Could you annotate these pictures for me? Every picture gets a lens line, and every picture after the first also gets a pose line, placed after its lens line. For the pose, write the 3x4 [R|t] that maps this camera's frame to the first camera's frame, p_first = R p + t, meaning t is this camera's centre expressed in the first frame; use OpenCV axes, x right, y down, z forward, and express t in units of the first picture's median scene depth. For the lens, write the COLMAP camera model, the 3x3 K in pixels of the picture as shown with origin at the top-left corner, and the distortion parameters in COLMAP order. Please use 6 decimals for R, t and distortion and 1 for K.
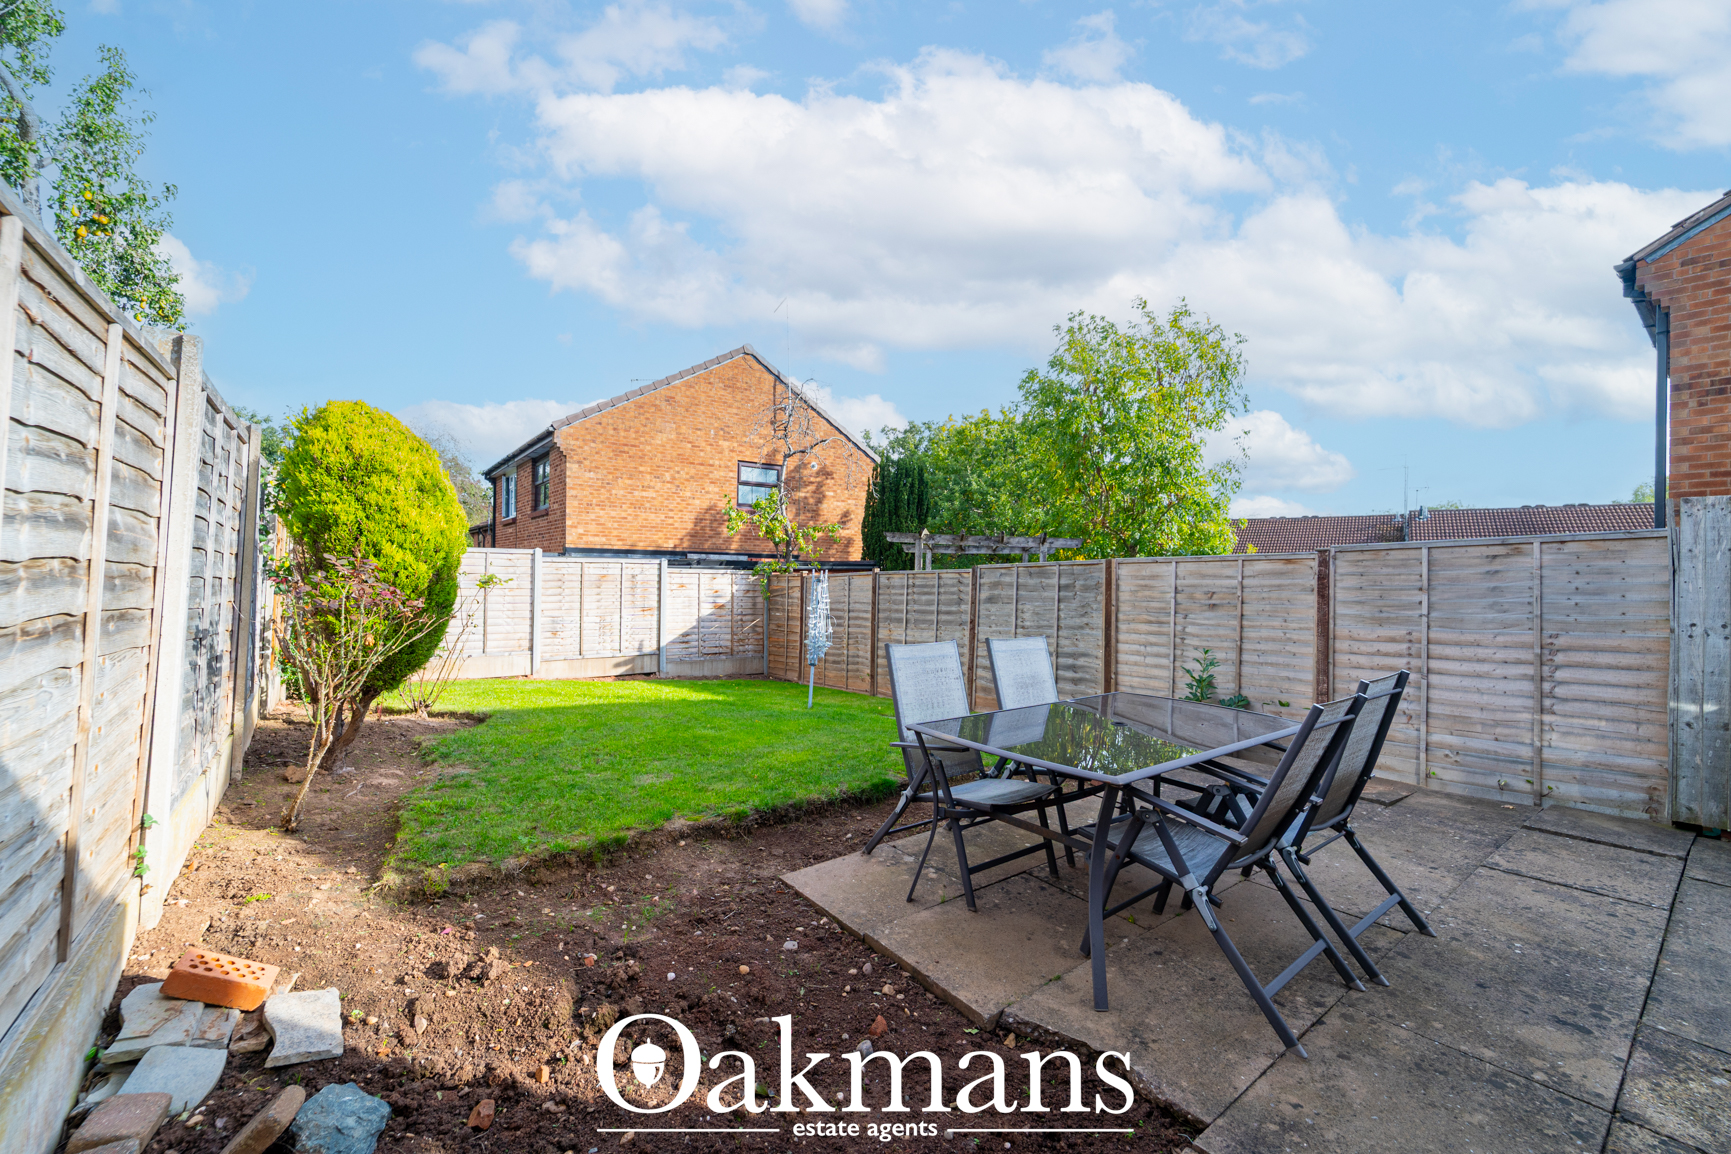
lens RADIAL K [[702.0, 0, 876.2], [0, 702.0, 578.1], [0, 0, 1]] dist [-0.002903, -0.000549]
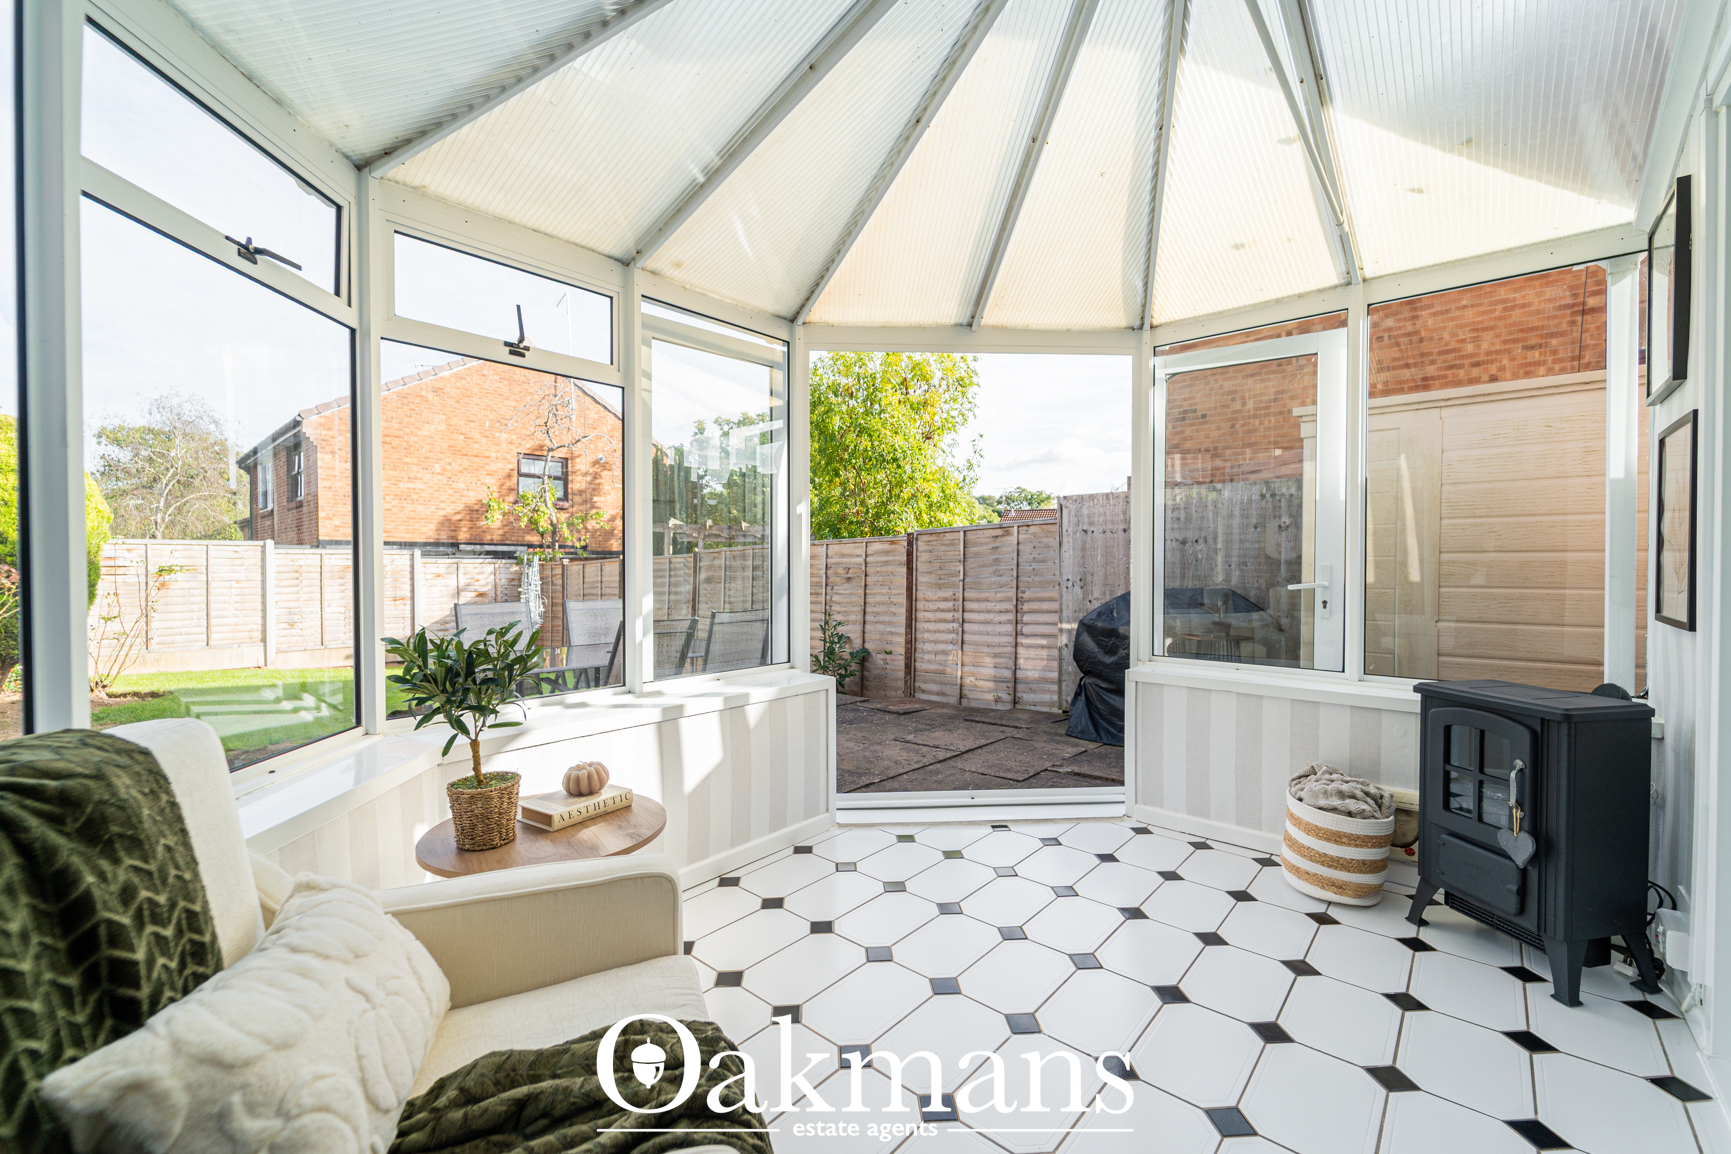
lens RADIAL K [[705.3, 0, 875.2], [0, 705.3, 578.3], [0, 0, 1]] dist [0.000001, -0.000411]
pose [[0.981372, -0.020097, 0.191063, 0.175935], [0.017640, 0.999739, 0.014551, 0.012850], [-0.191306, -0.010910, 0.981470, -0.157397]]
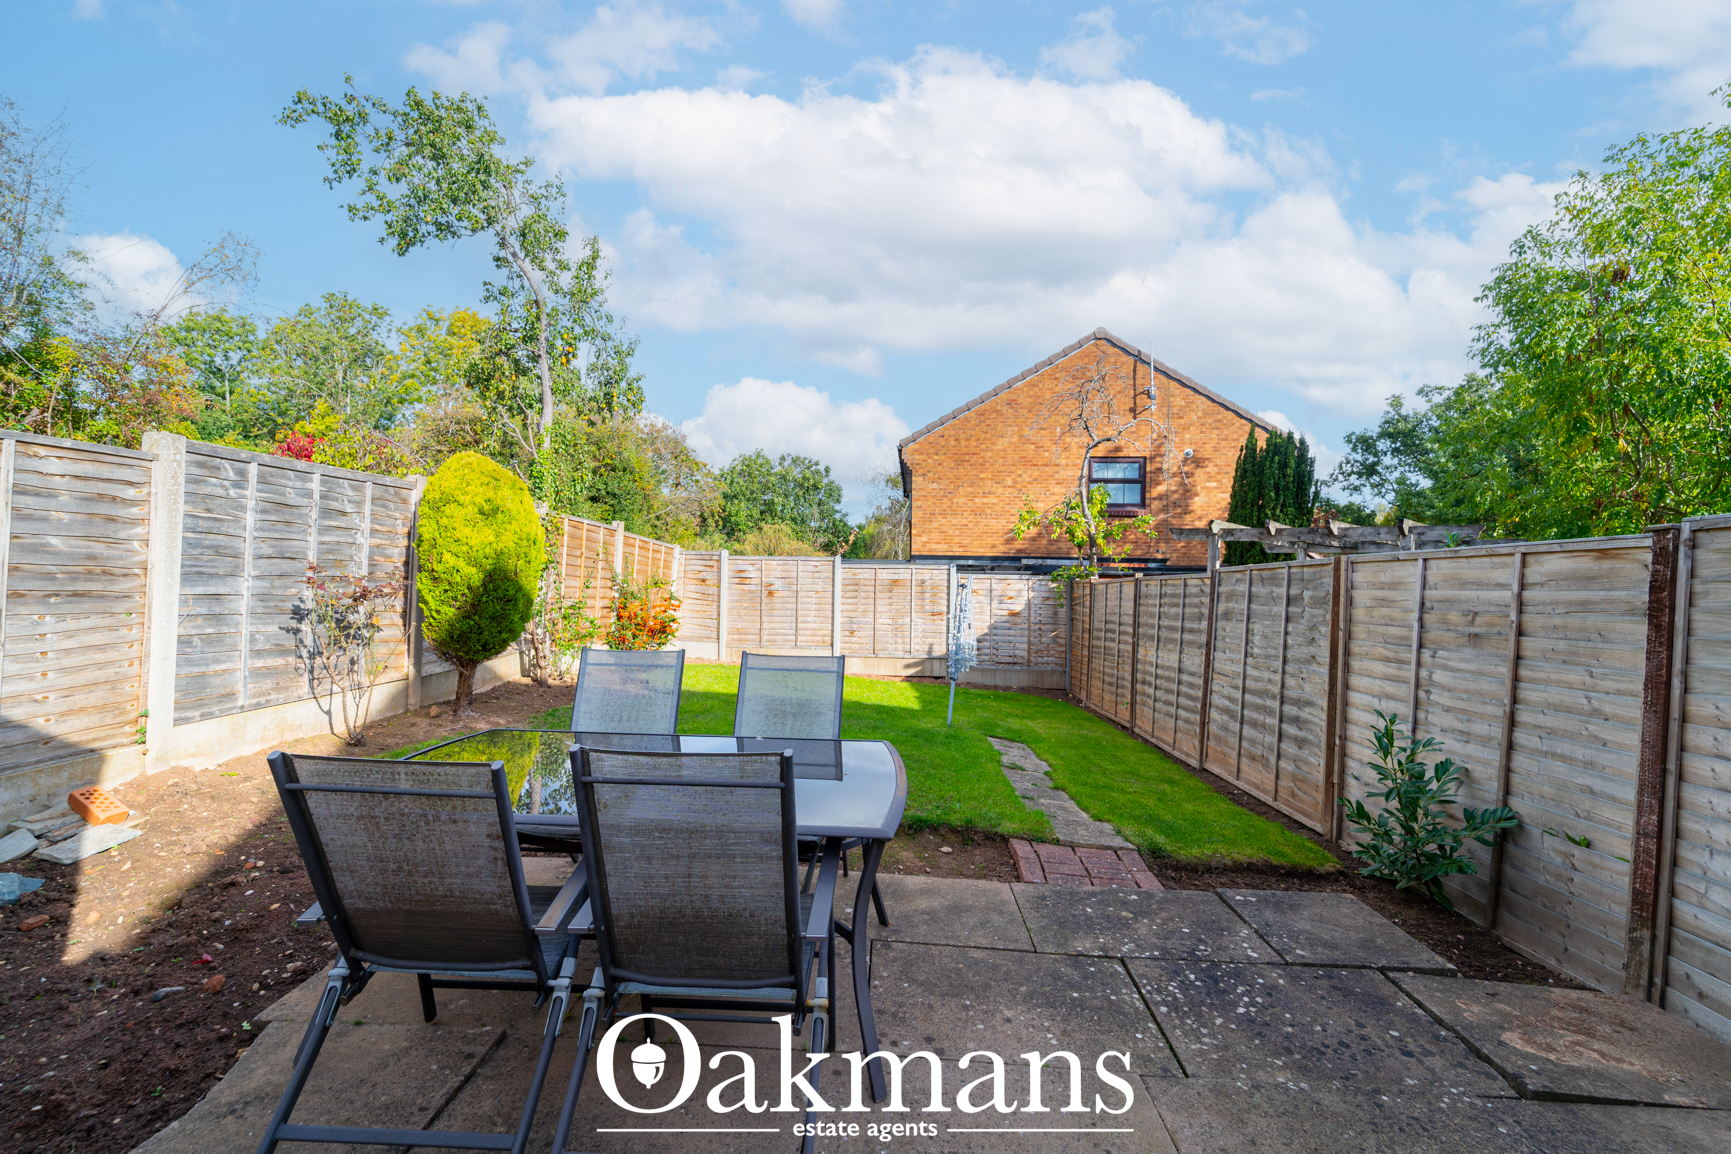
lens RADIAL K [[714.1, 0, 861.5], [0, 714.1, 575.0], [0, 0, 1]] dist [-0.001560, -0.000731]
pose [[0.755418, -0.000039, -0.655244, 0.299235], [-0.009759, 0.999888, -0.011310, 0.000895], [0.655171, 0.014939, 0.755333, 0.159396]]
